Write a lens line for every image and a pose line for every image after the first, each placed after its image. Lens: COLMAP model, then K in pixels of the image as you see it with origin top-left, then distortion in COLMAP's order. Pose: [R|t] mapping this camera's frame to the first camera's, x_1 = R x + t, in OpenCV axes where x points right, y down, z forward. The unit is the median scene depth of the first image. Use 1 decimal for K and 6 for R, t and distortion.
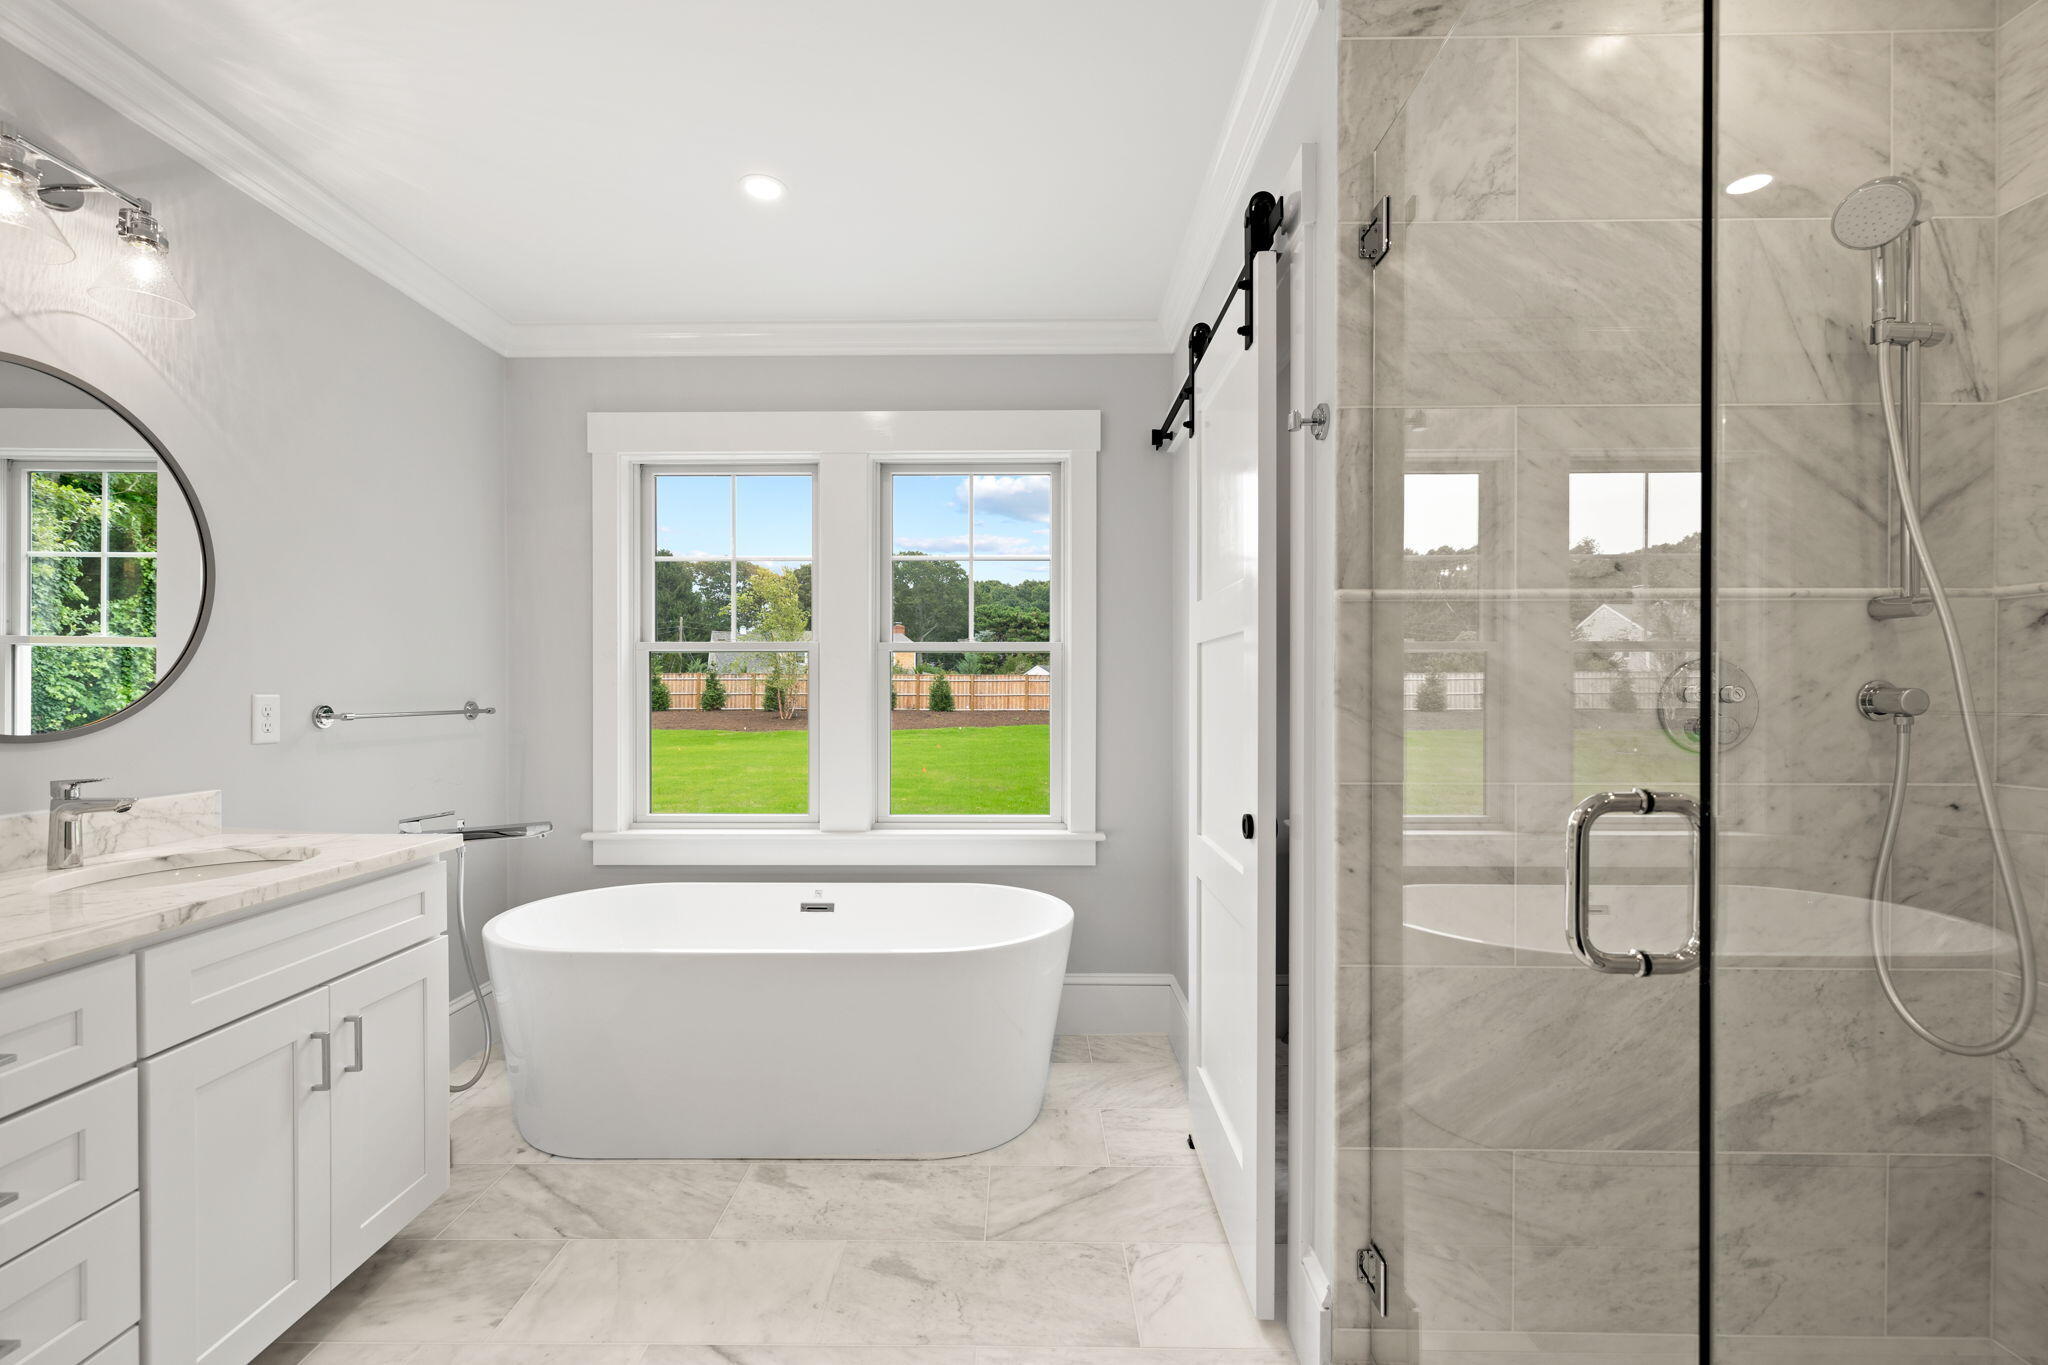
lens RADIAL K [[868.7, 0, 1014.5], [0, 868.7, 692.1], [0, 0, 1]] dist [0.001439, -0.000107]
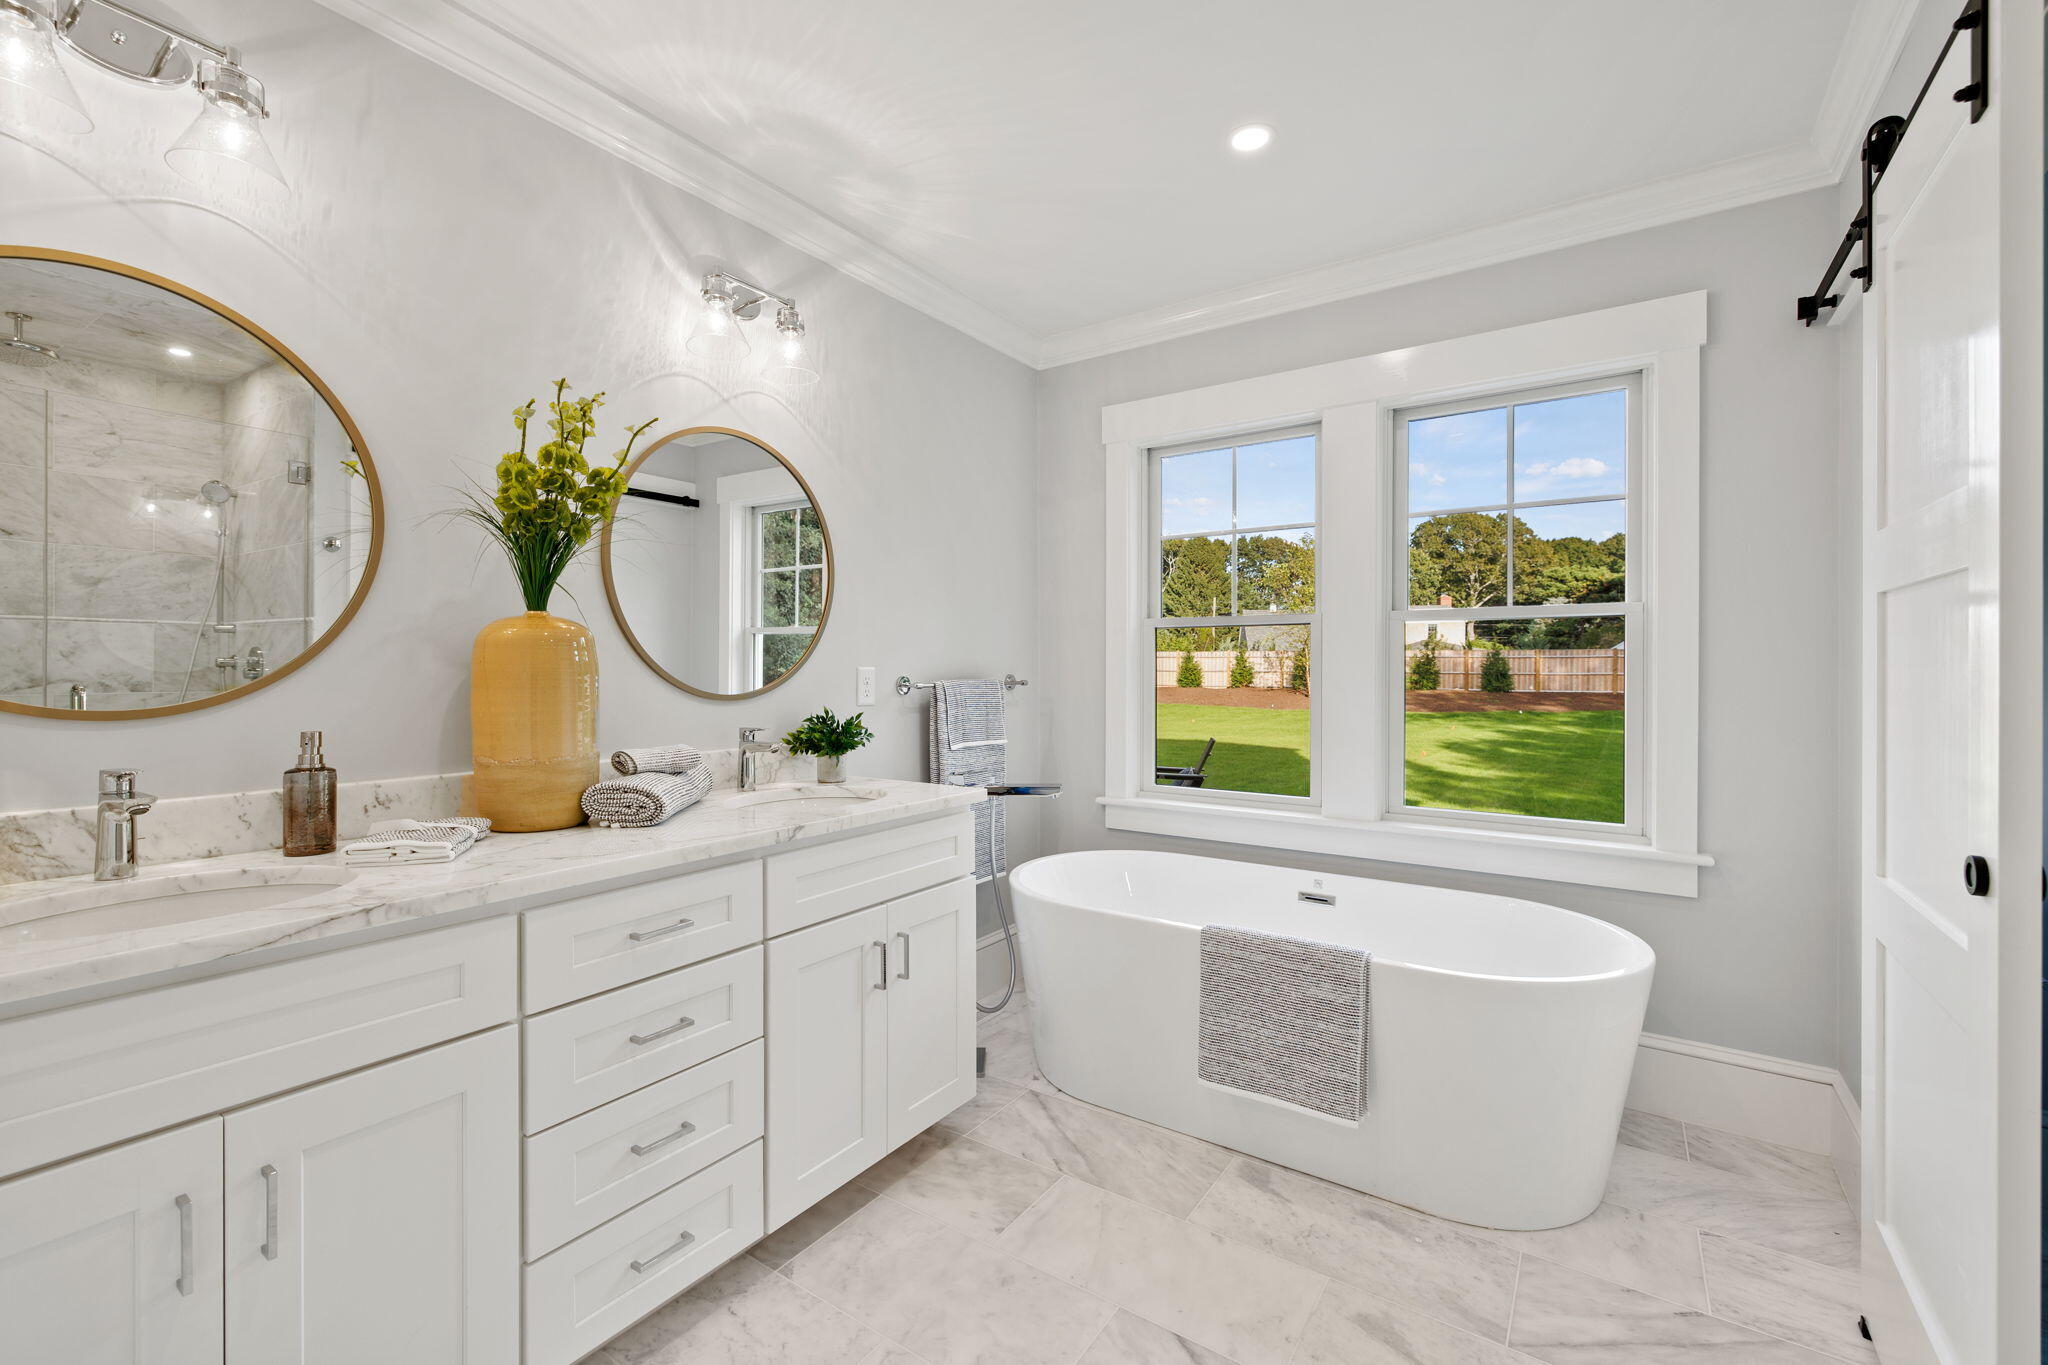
lens RADIAL K [[868.7, 0, 1016.6], [0, 868.7, 667.5], [0, 0, 1]] dist [0.001439, -0.000107]
pose [[0.829734, 0.001195, -0.558157, 0.032537], [-0.002416, 0.999996, -0.001452, 0.004526], [0.558153, 0.002553, 0.829734, 0.065776]]
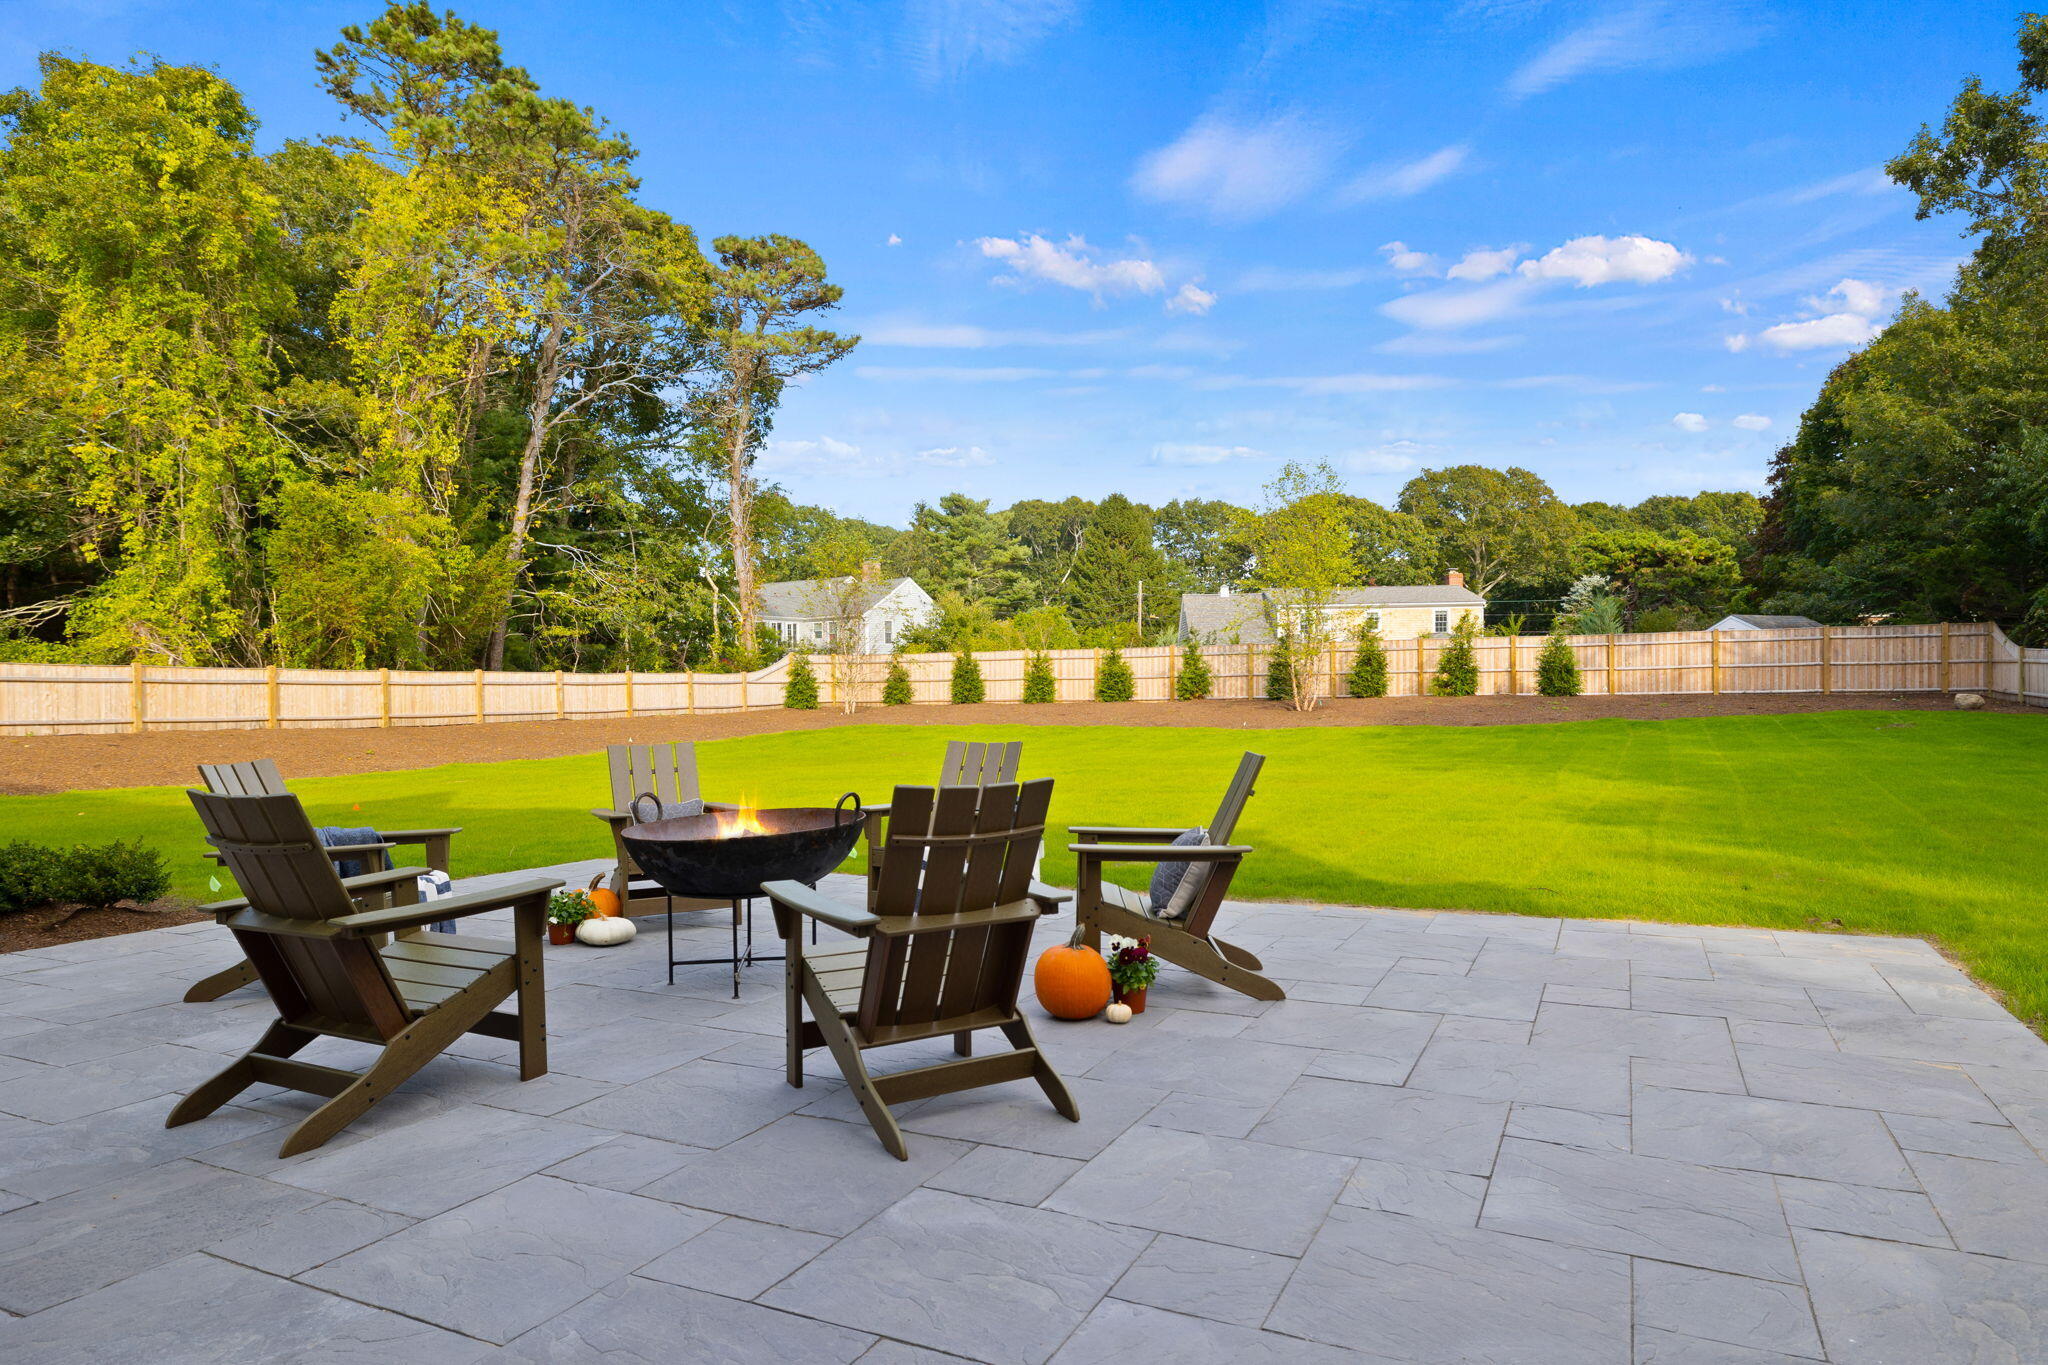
lens RADIAL K [[1196.1, 0, 1019.4], [0, 1196.1, 683.9], [0, 0, 1]] dist [-0.007779, -0.001293]
pose [[0.893390, -0.014456, -0.449049, -0.545400], [0.015008, 0.999885, -0.002332, 0.107058], [0.449031, -0.004656, 0.893504, 1.172985]]
